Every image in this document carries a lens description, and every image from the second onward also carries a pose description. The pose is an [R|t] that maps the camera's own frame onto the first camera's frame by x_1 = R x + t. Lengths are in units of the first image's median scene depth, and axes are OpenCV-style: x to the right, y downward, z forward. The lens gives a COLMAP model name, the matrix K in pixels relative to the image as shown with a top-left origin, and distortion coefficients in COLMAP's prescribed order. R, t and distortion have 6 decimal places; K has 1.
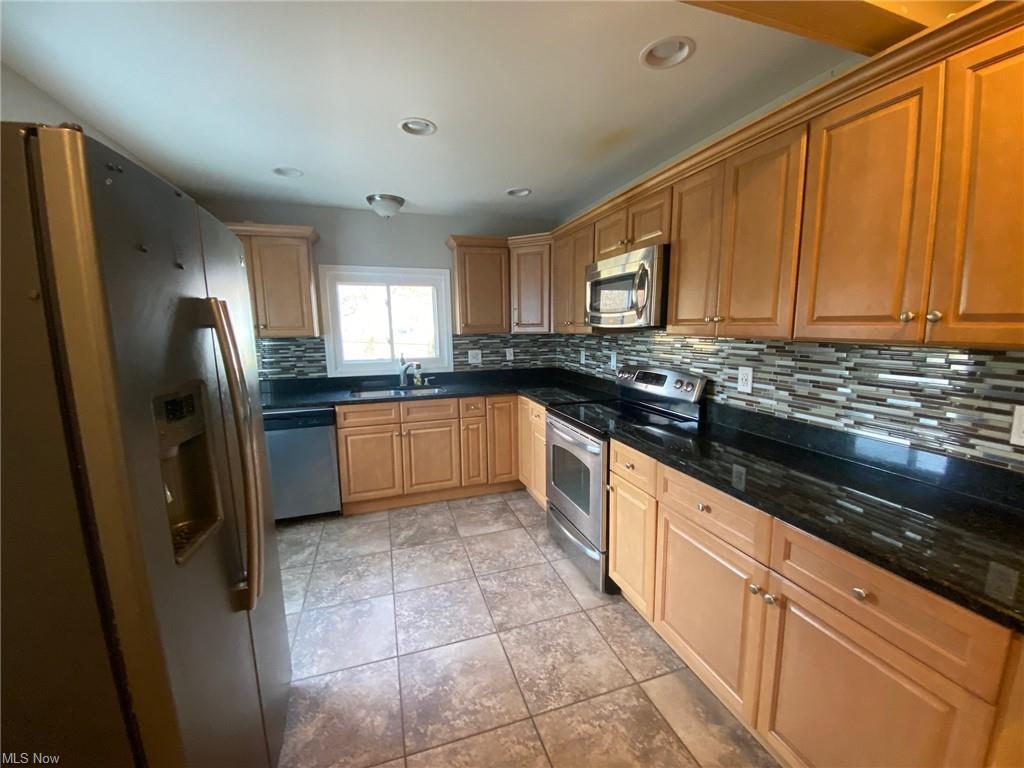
lens RADIAL K [[415.4, 0, 513.0], [0, 415.4, 376.6], [0, 0, 1]] dist [0.023698, -0.000451]
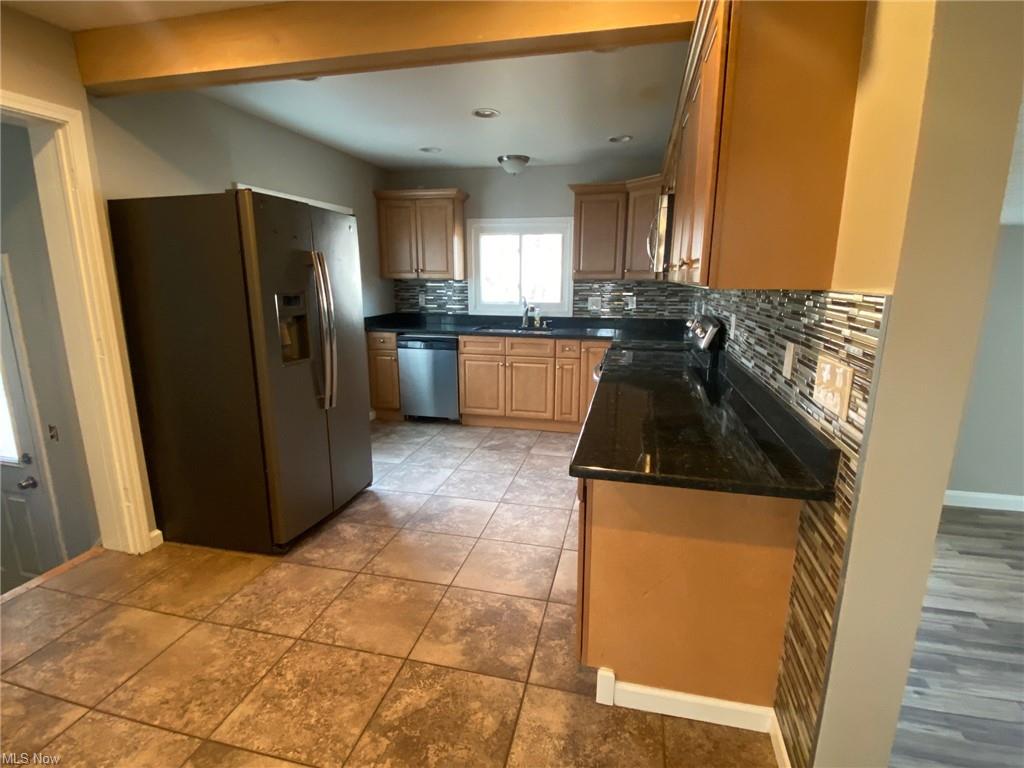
lens RADIAL K [[512.9, 0, 512.0], [0, 512.9, 385.7], [0, 0, 1]] dist [0.003206, -0.000939]
pose [[0.848377, 0.124644, -0.514510, 0.484879], [-0.078991, 0.990812, 0.109784, 0.034907], [0.523467, -0.052496, 0.850427, -0.217639]]
